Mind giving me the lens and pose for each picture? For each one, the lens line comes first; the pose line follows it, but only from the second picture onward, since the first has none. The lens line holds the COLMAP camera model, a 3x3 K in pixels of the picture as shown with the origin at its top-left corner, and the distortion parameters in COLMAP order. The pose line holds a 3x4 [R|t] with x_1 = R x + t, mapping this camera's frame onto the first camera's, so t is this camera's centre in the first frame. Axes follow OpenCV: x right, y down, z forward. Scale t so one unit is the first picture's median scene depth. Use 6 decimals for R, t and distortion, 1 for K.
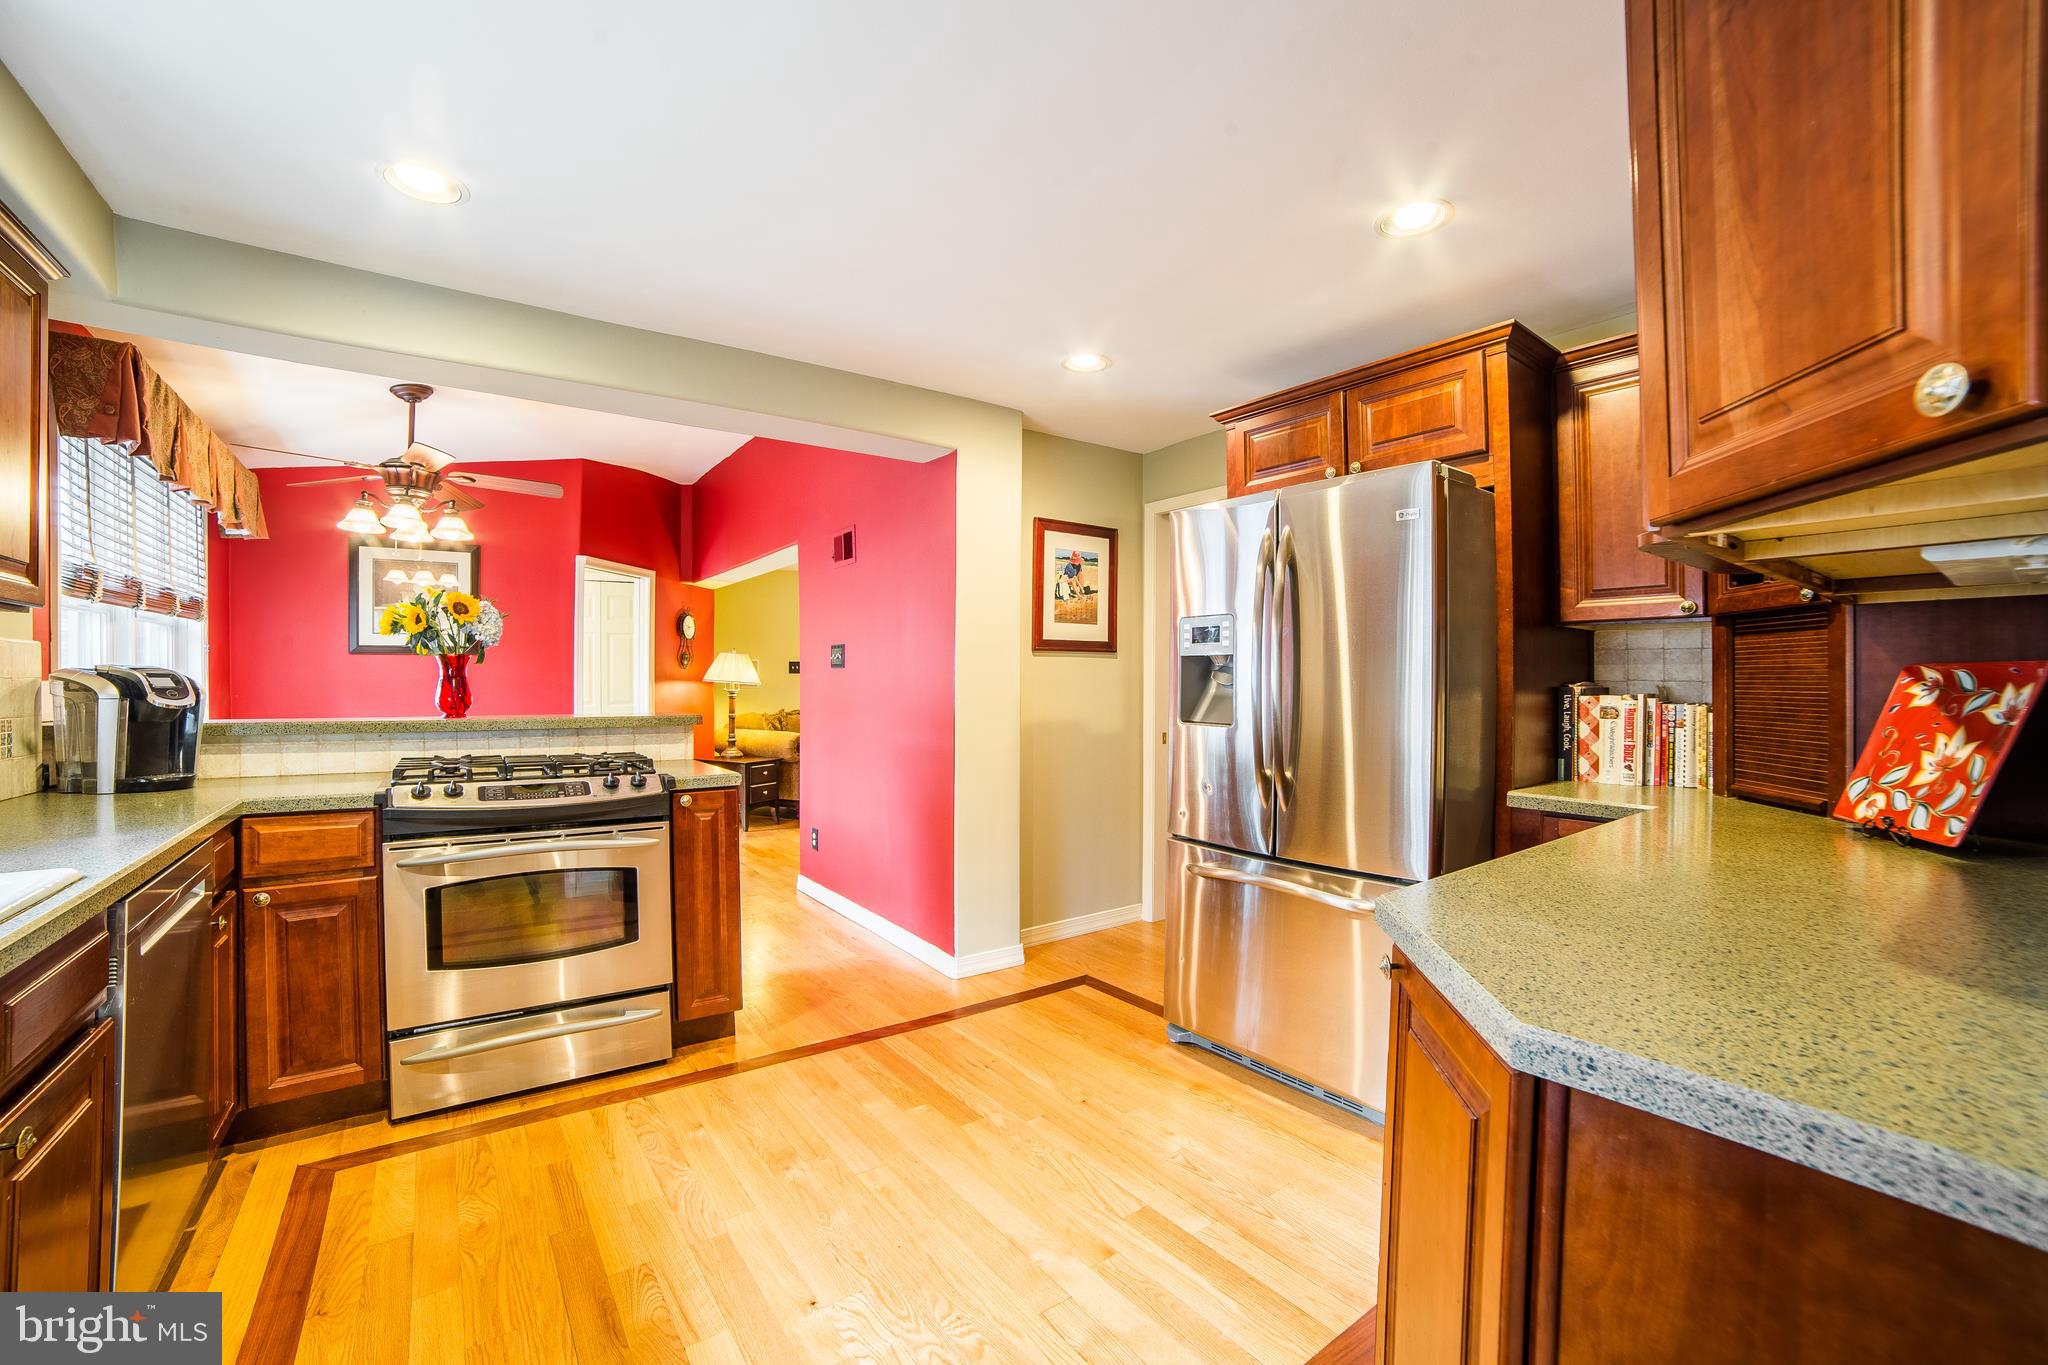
lens RADIAL K [[841.5, 0, 1016.3], [0, 841.5, 670.7], [0, 0, 1]] dist [-0.105600, 0.033377]
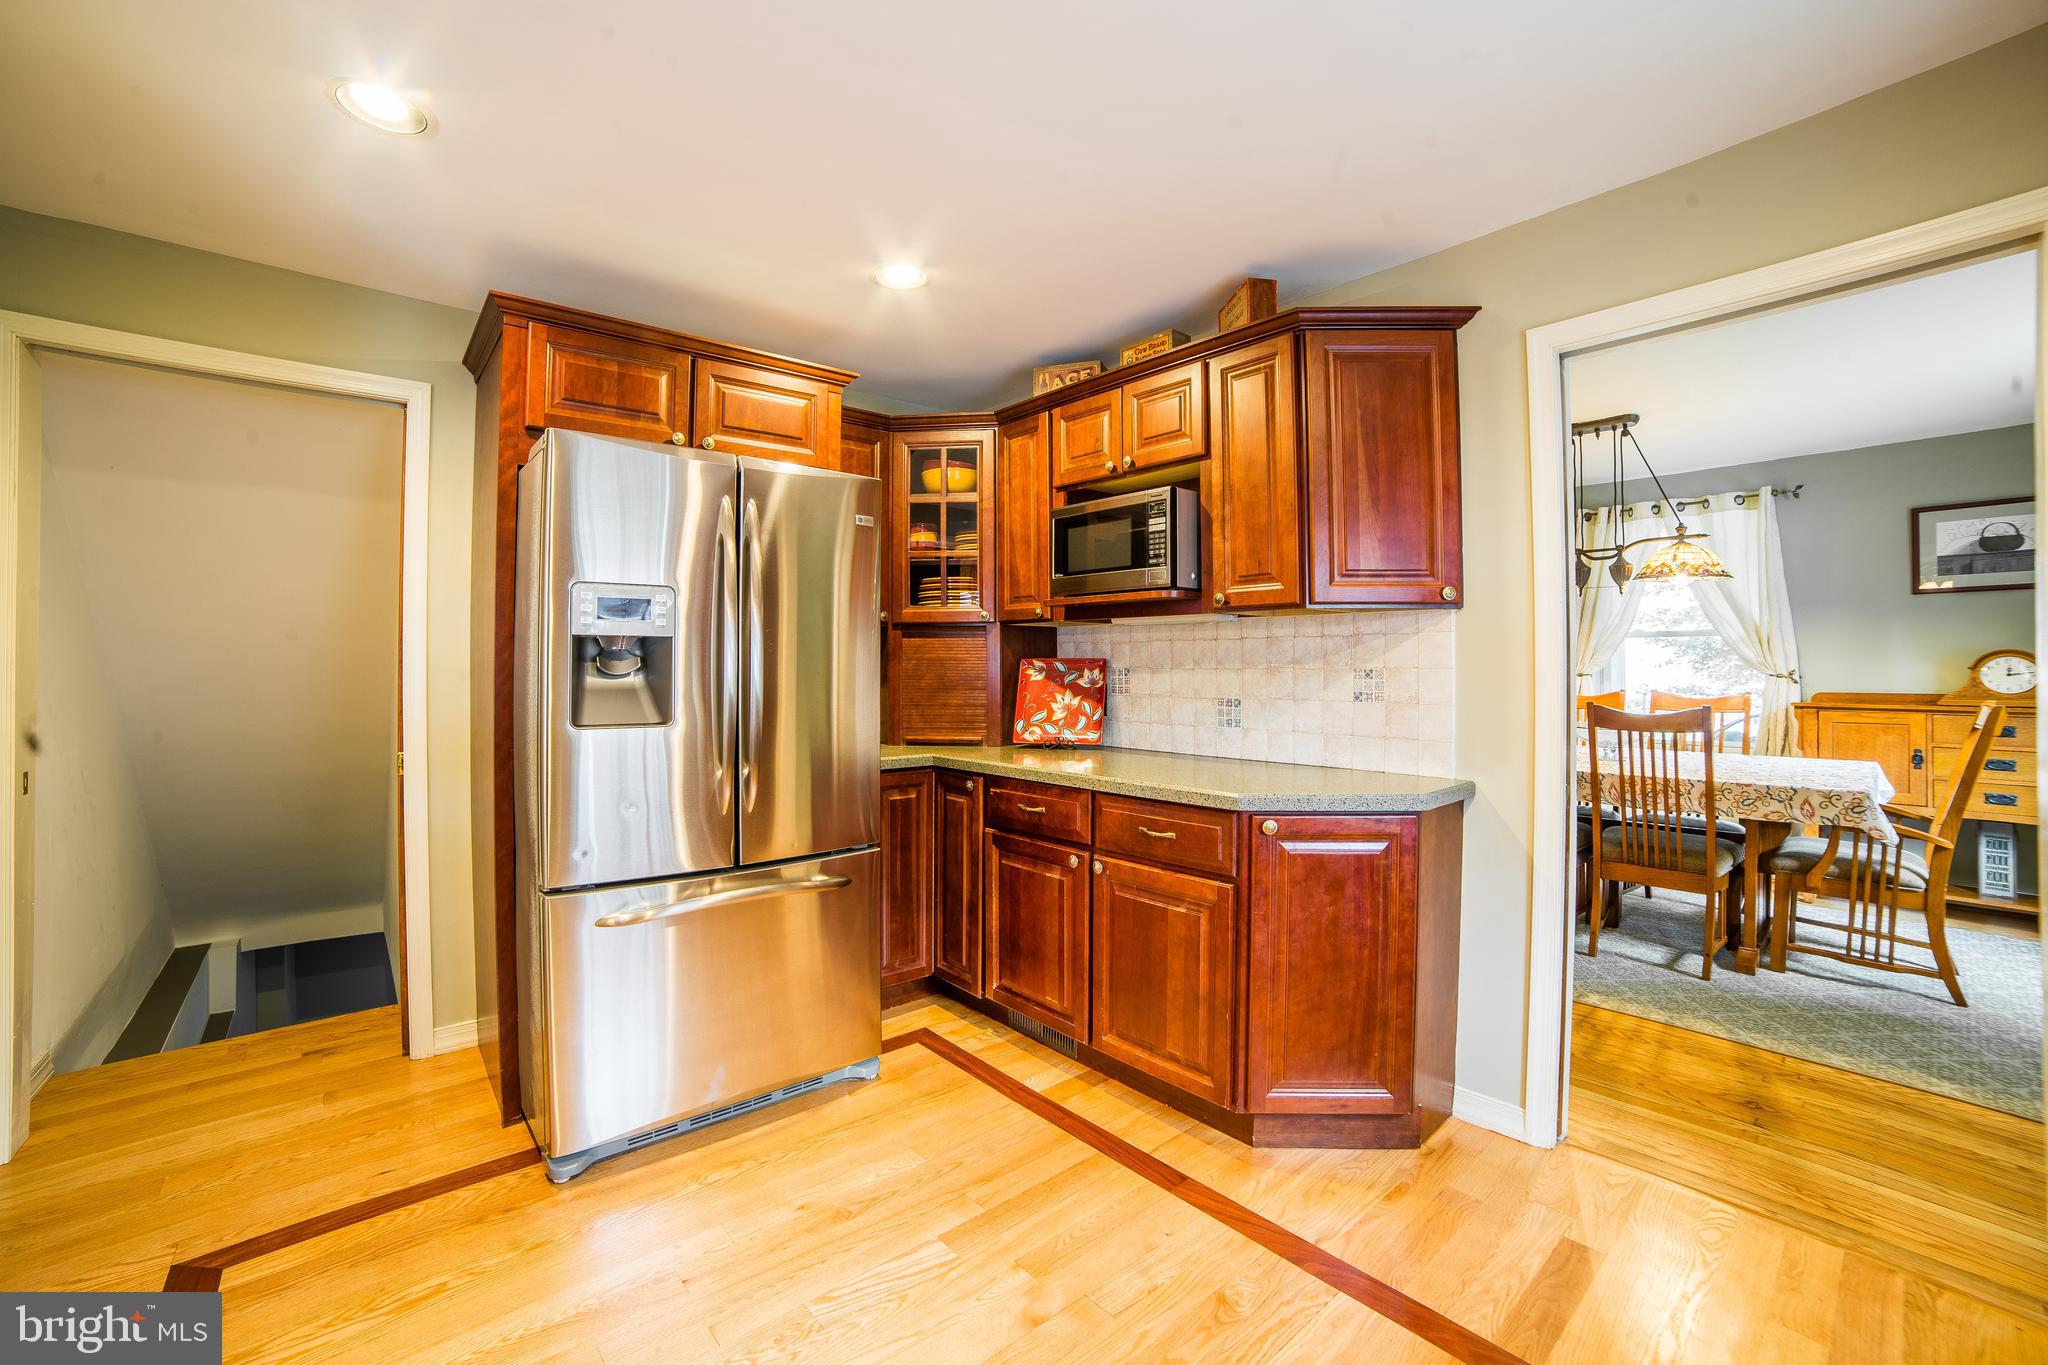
lens RADIAL K [[841.5, 0, 1016.3], [0, 841.5, 670.7], [0, 0, 1]] dist [-0.105600, 0.033377]
pose [[-0.096502, -0.006511, 0.995312, -0.501560], [-0.010206, 0.999933, 0.005552, 0.005280], [-0.995280, -0.009622, -0.096562, 0.658372]]
